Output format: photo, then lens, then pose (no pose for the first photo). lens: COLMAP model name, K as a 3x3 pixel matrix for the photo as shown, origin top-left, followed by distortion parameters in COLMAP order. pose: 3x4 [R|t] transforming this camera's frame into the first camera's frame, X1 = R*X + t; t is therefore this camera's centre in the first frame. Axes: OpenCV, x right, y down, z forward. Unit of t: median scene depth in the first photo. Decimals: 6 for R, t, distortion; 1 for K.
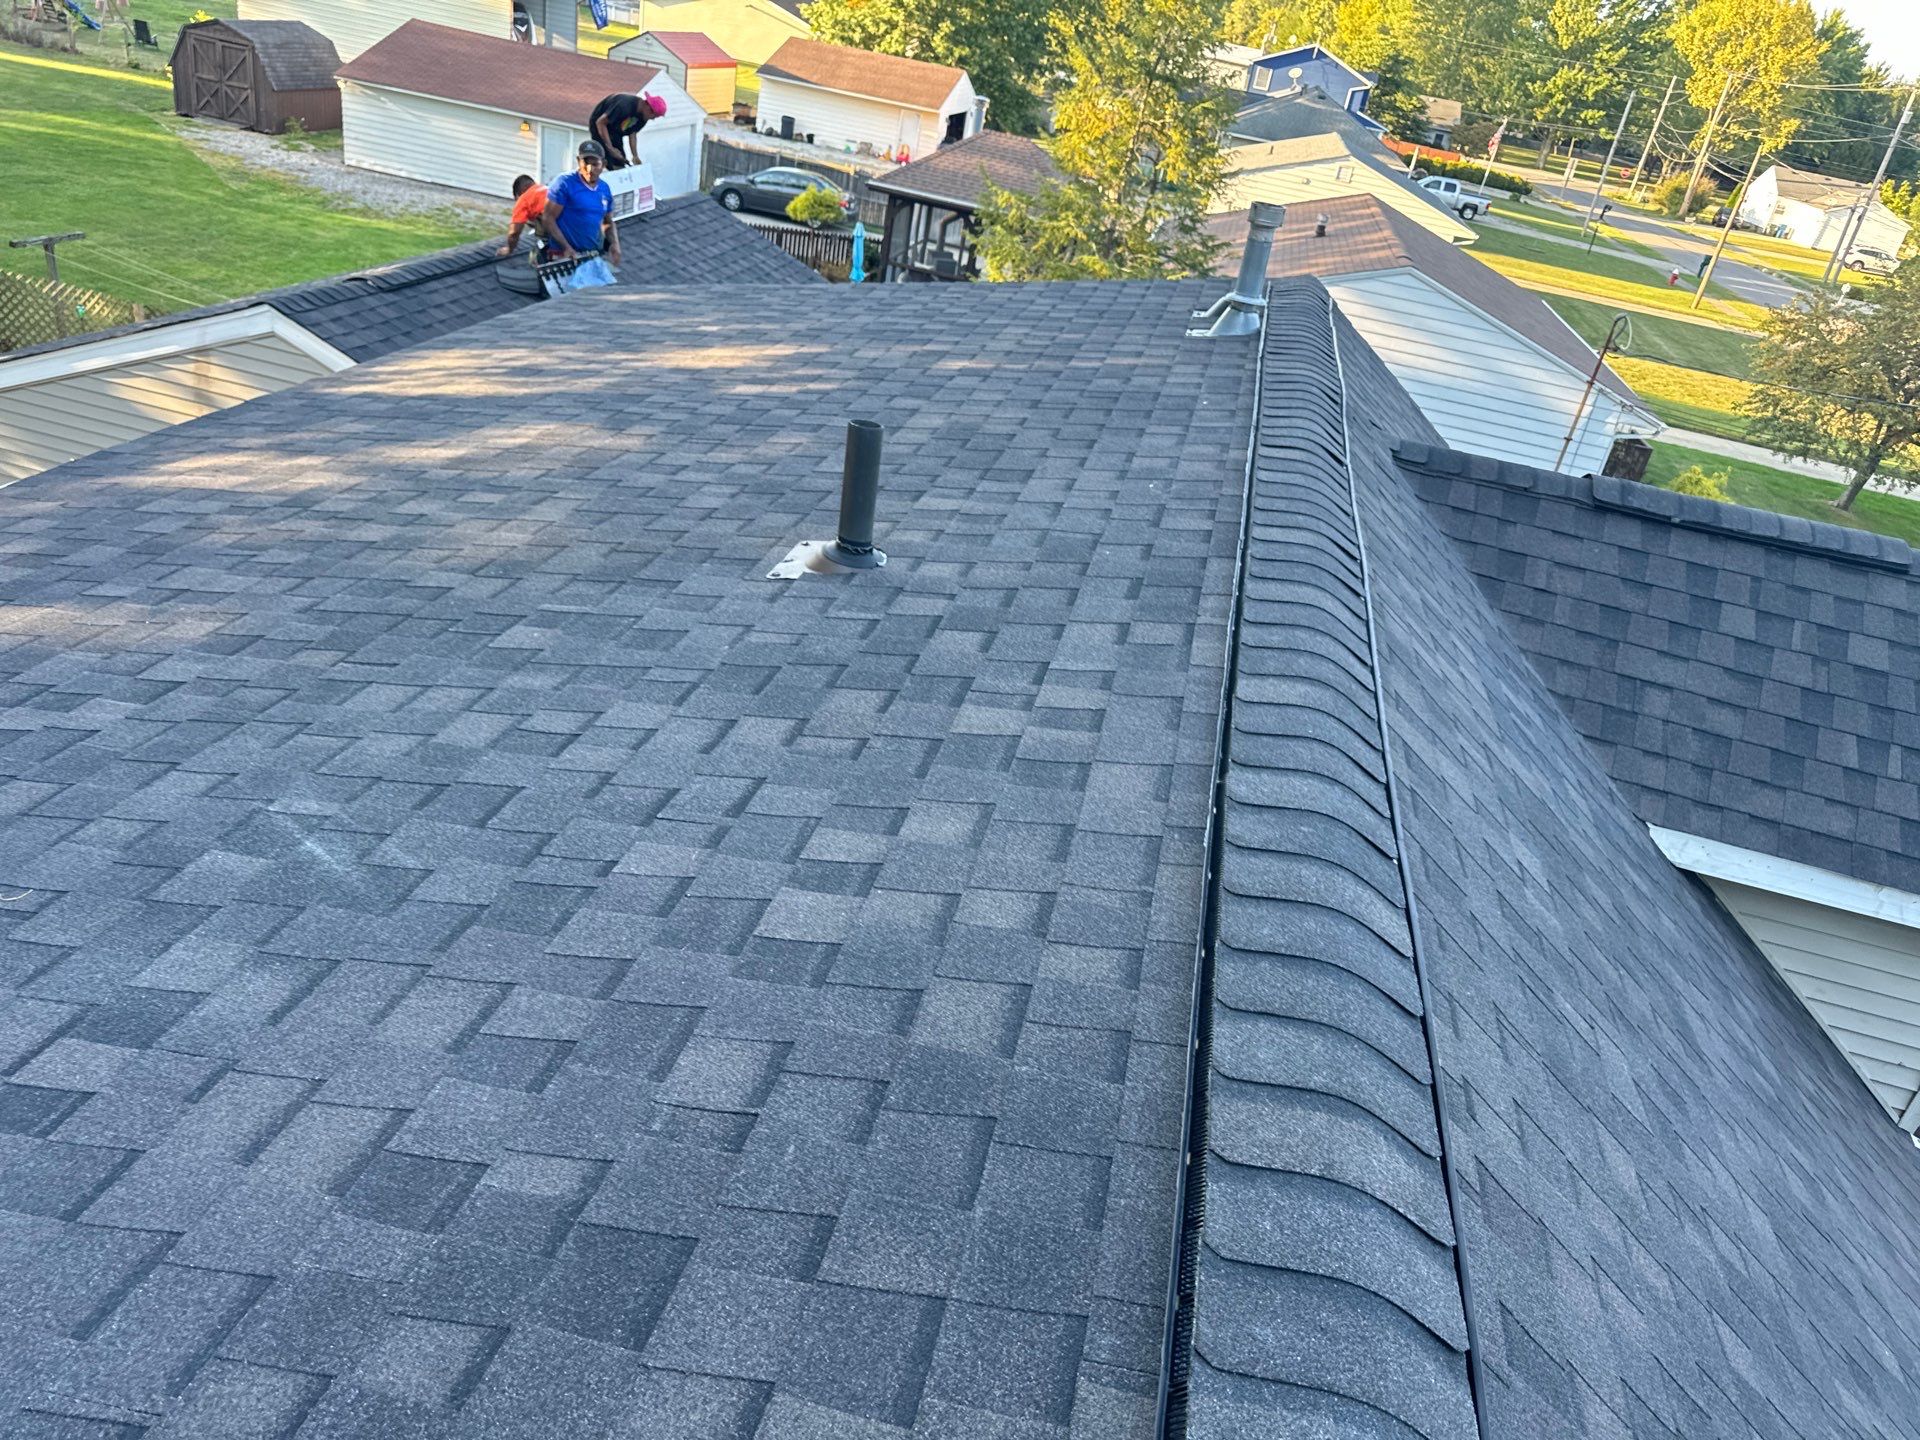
lens RADIAL K [[1312.1, 0, 968.3], [0, 1312.1, 667.2], [0, 0, 1]] dist [0.004162, 0.007091]
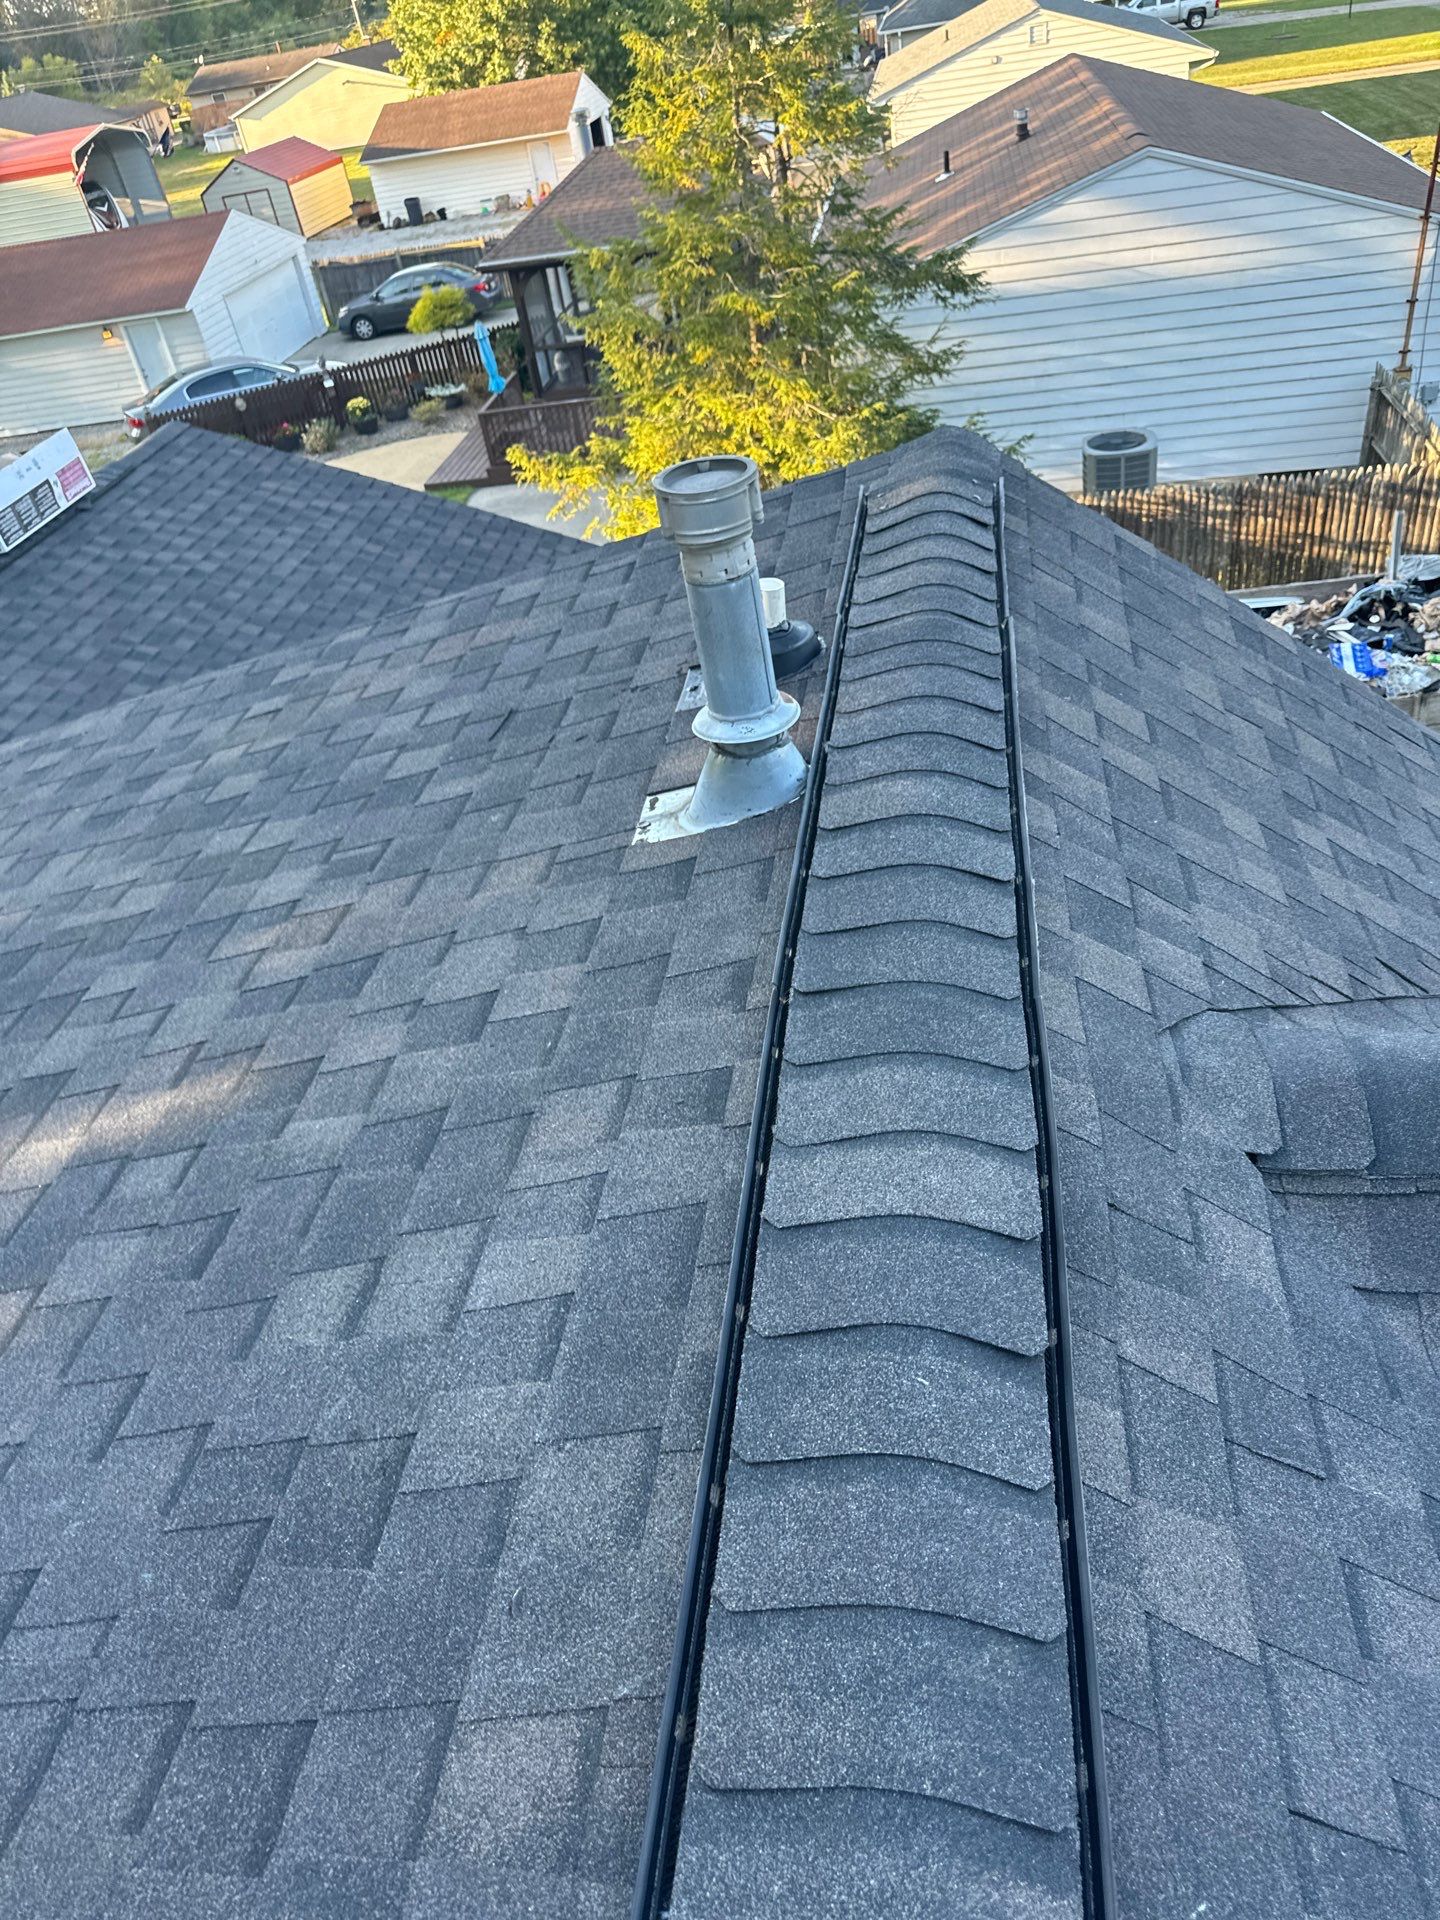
lens RADIAL K [[1313.7, 0, 715.4], [0, 1313.7, 906.9], [0, 0, 1]] dist [-0.004086, -0.002226]
pose [[0.947651, -0.295796, -0.120259, 0.032881], [0.311109, 0.940130, 0.139167, -0.040125], [0.071894, -0.169295, 0.982940, 0.088557]]
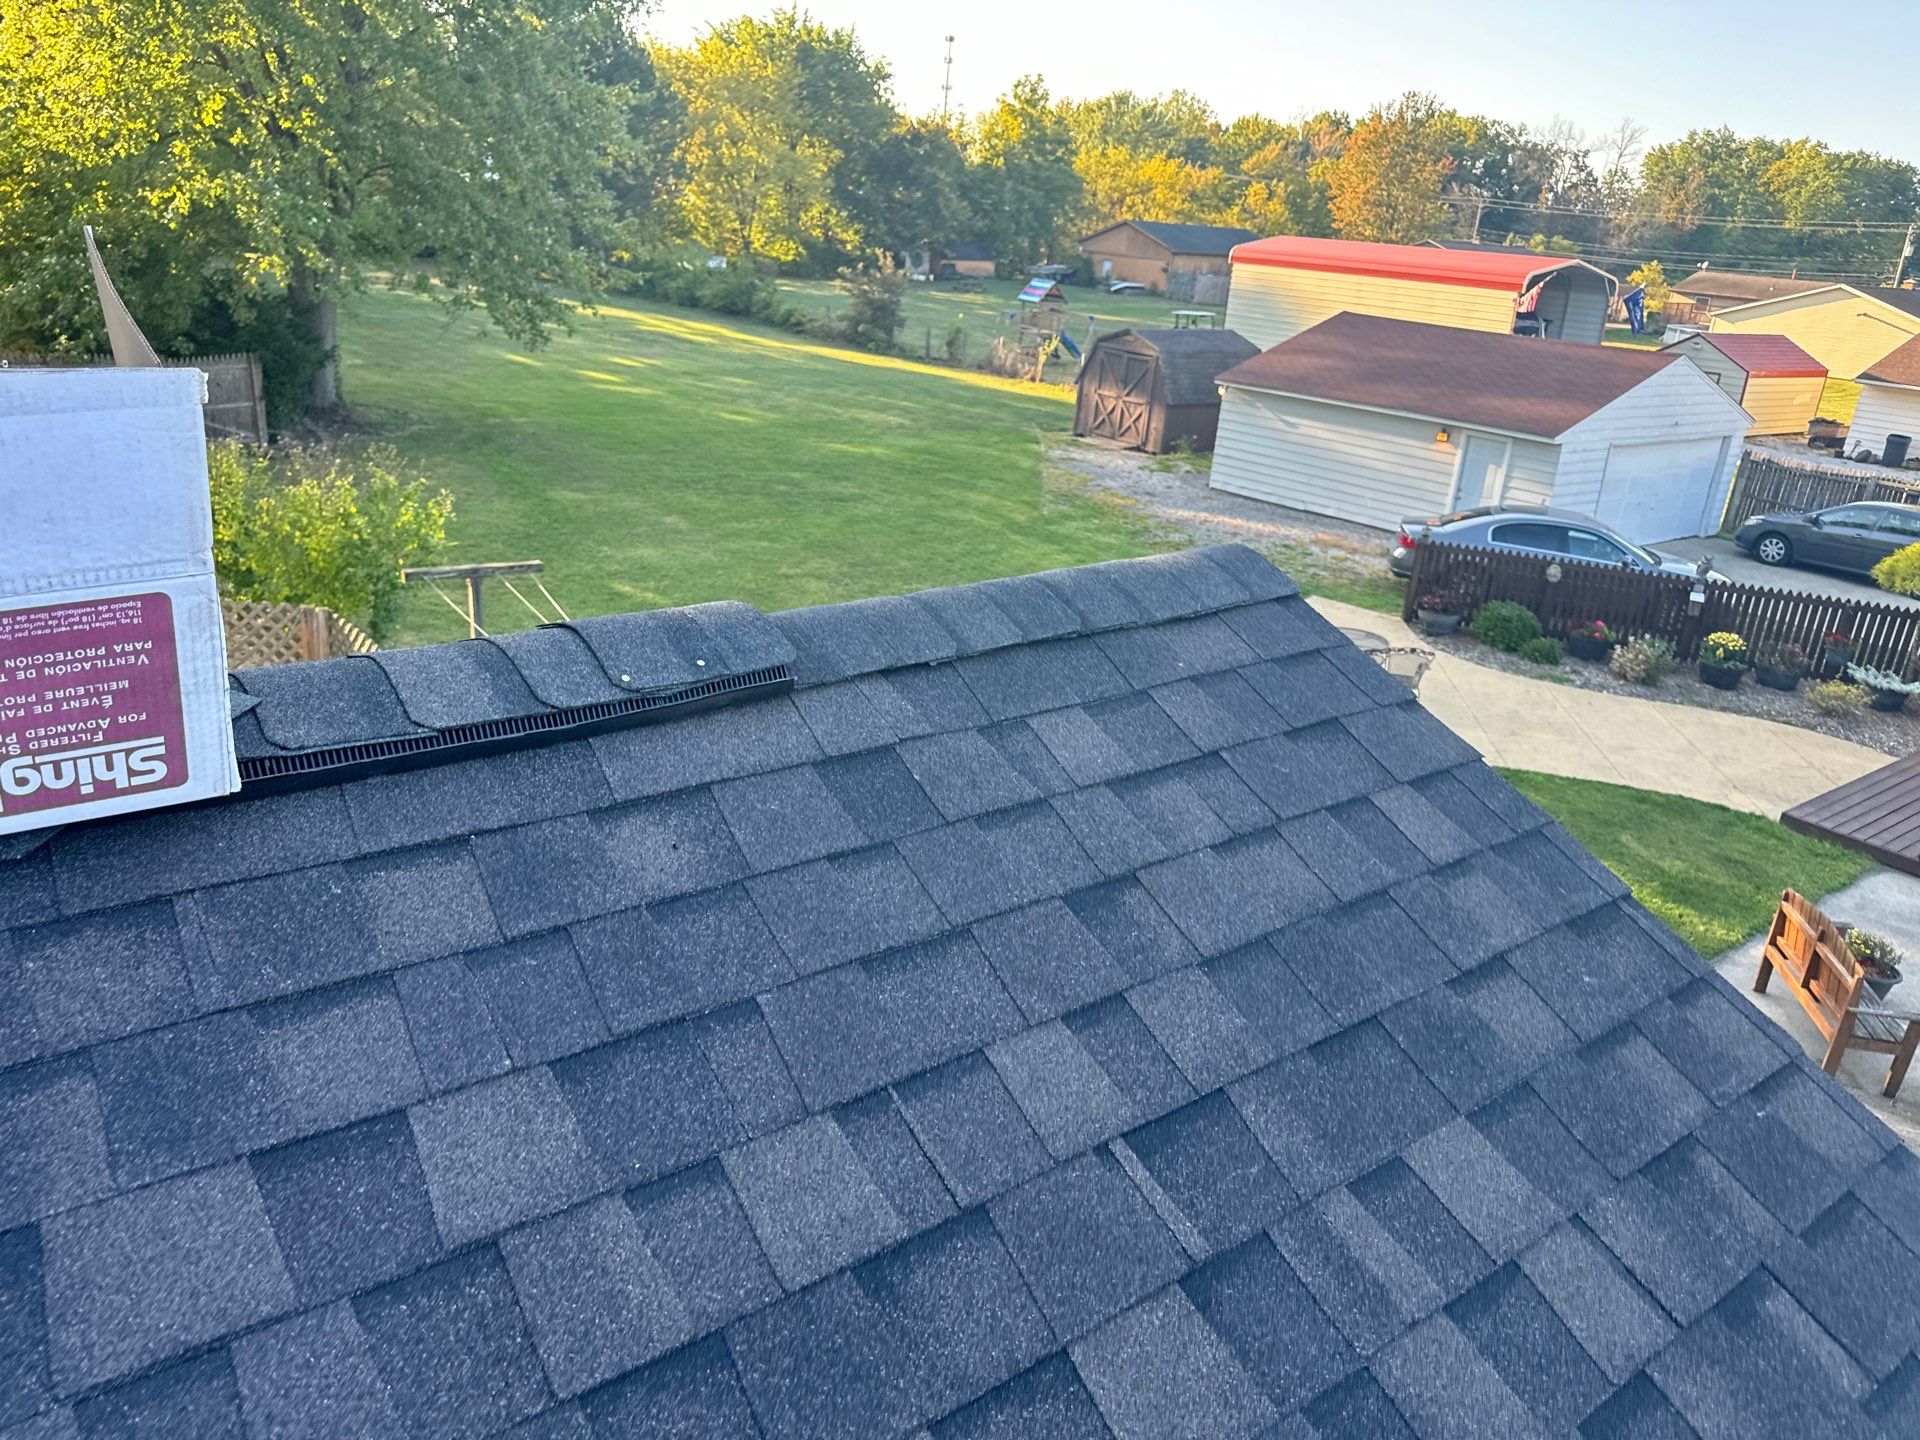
lens RADIAL K [[1313.7, 0, 960.0], [0, 1313.7, 720.0], [0, 0, 1]] dist [-0.004086, -0.002226]
pose [[0.741218, 0.126169, -0.659301, -0.043303], [-0.254616, 0.961624, -0.102228, -0.111620], [0.621101, 0.243642, 0.744897, 0.305862]]
